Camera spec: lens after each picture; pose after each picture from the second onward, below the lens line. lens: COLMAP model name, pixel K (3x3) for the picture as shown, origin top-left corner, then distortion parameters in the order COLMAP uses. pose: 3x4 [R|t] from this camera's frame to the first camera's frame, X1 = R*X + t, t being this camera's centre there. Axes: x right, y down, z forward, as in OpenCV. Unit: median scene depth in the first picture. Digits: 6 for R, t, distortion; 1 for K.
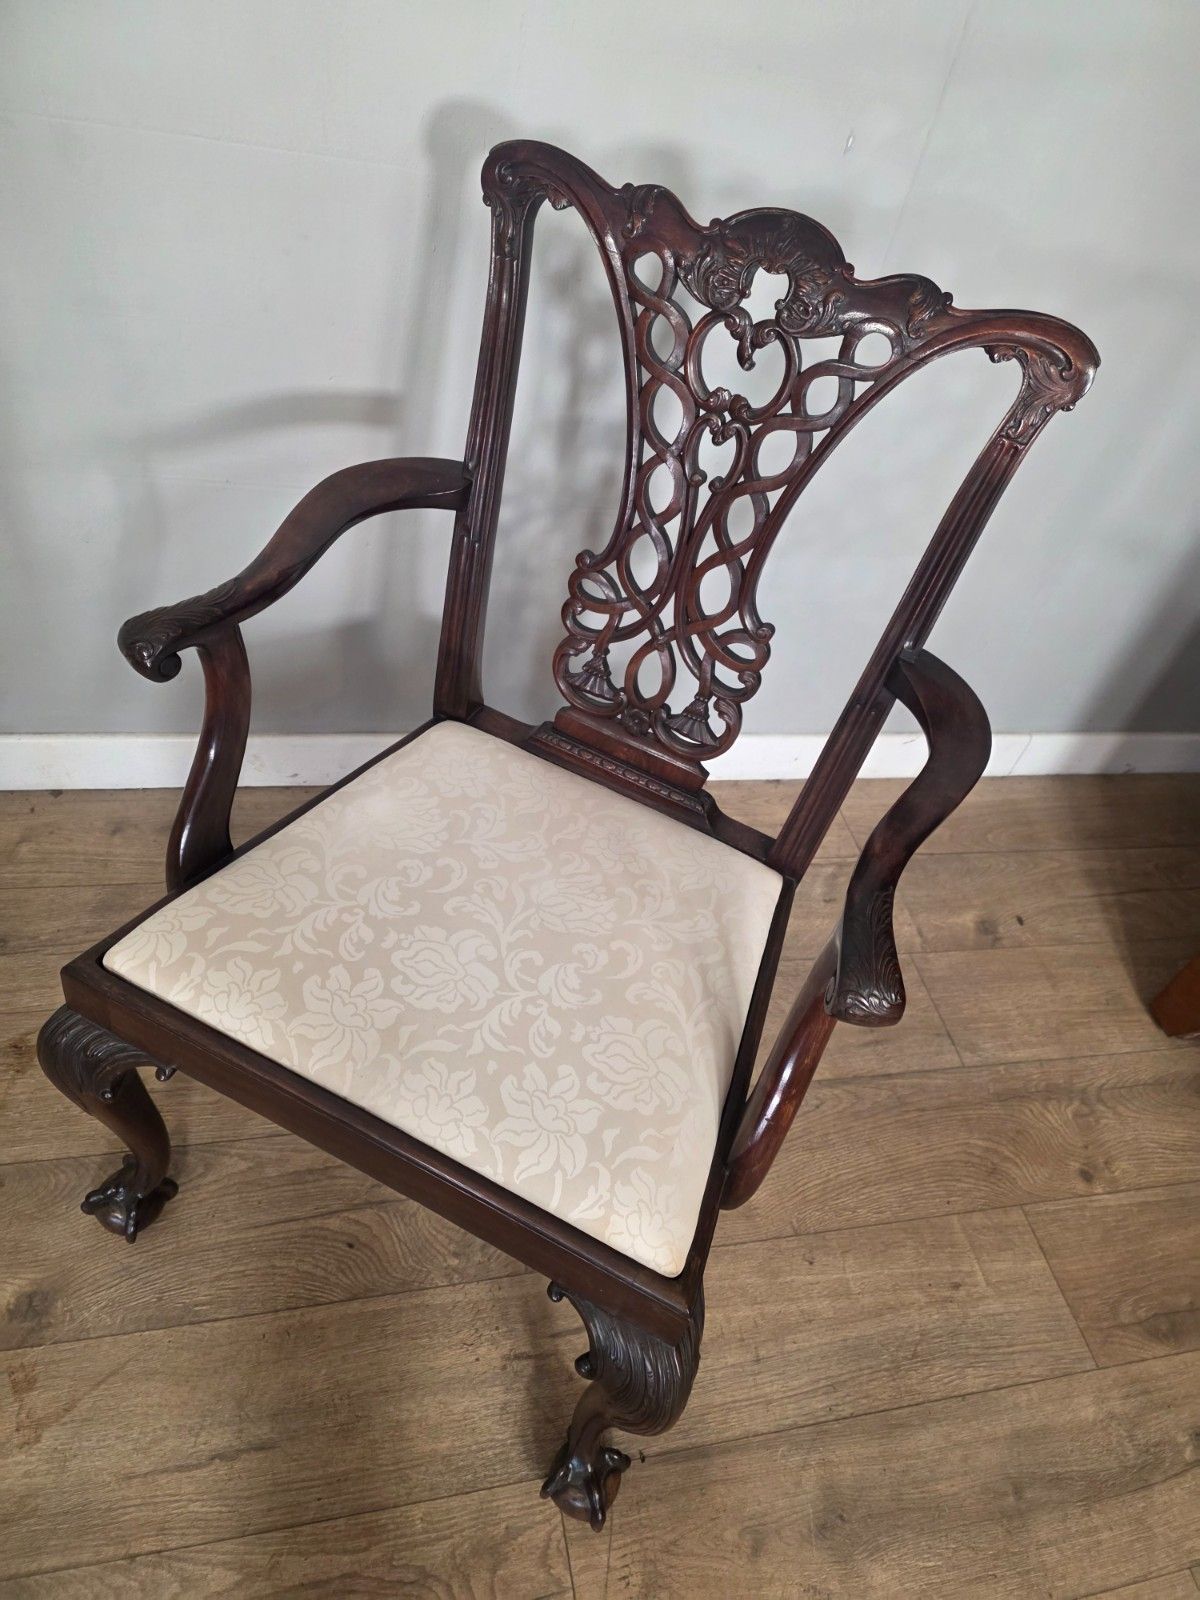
lens RADIAL K [[1088.8, 0, 616.7], [0, 1088.8, 805.4], [0, 0, 1]] dist [0.043148, -0.049065]
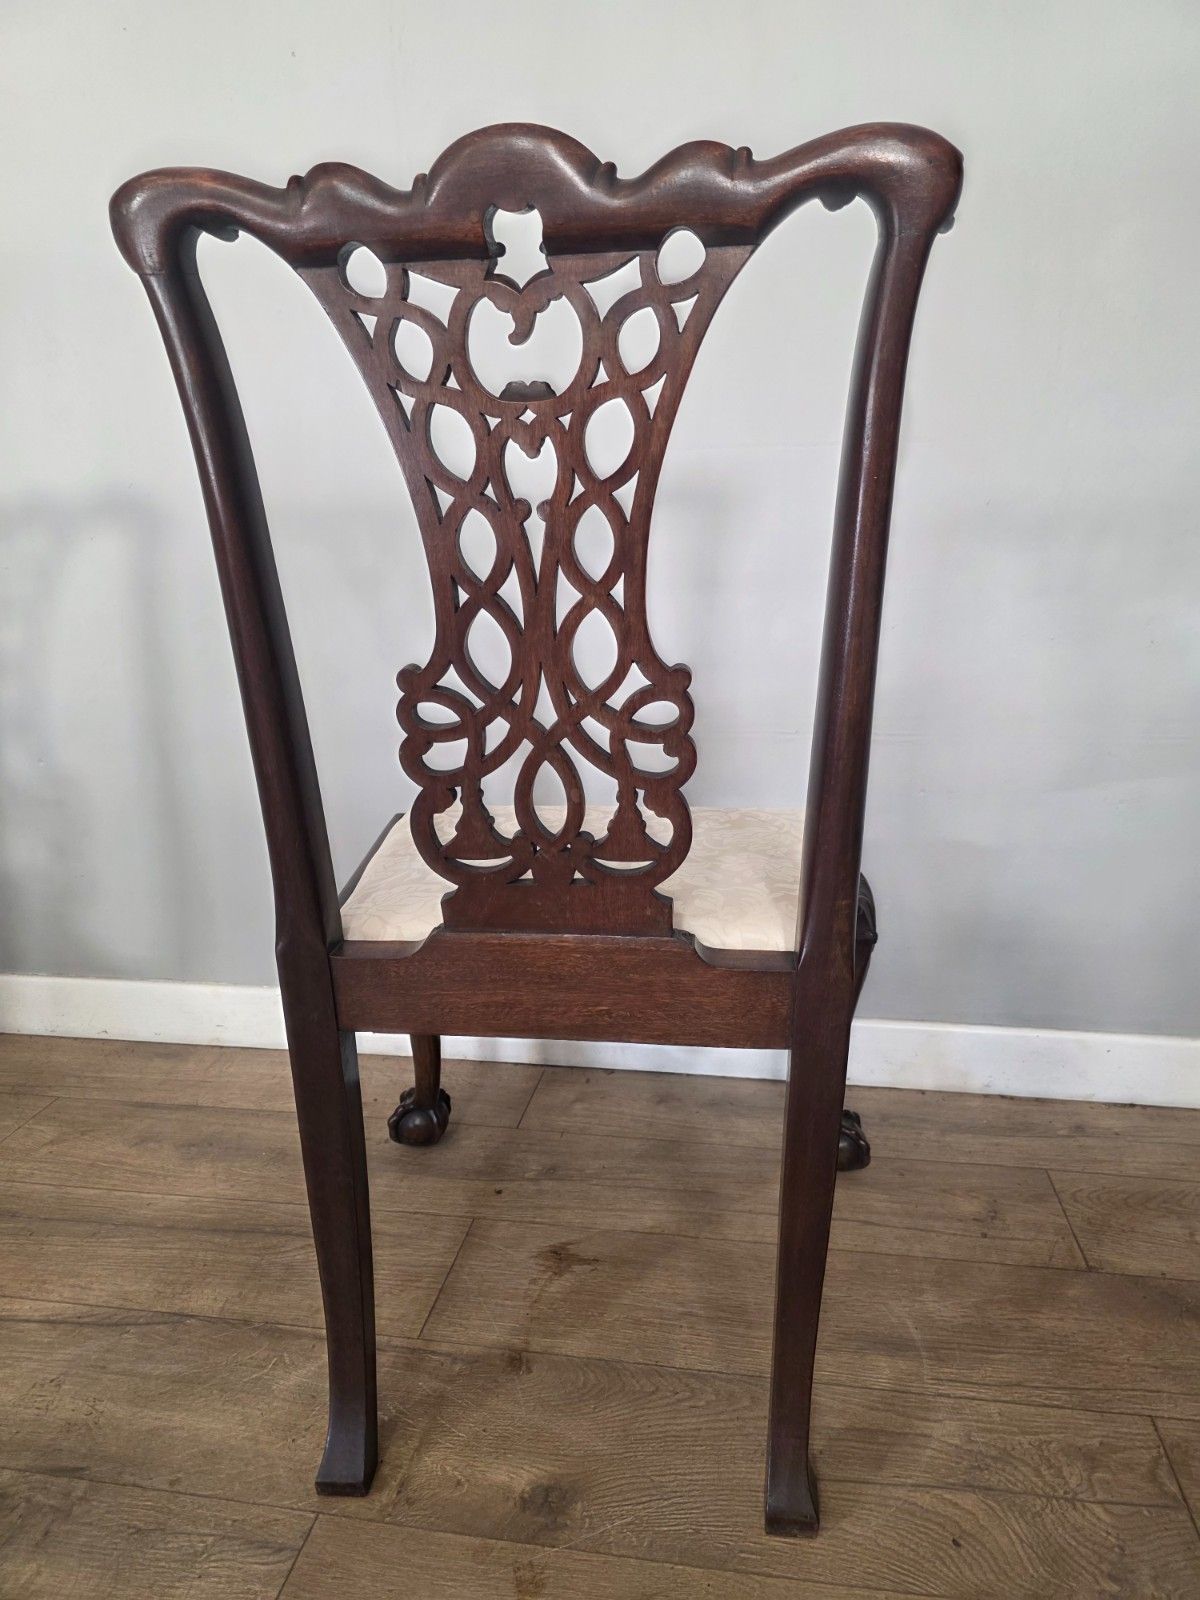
lens RADIAL K [[1088.8, 0, 597.0], [0, 1088.8, 781.8], [0, 0, 1]] dist [0.043148, -0.049065]
pose [[0.908695, -0.123274, -0.398845, -0.115307], [-0.126520, 0.829149, -0.544523, 0.442099], [0.397827, 0.545267, 0.737847, 0.139316]]
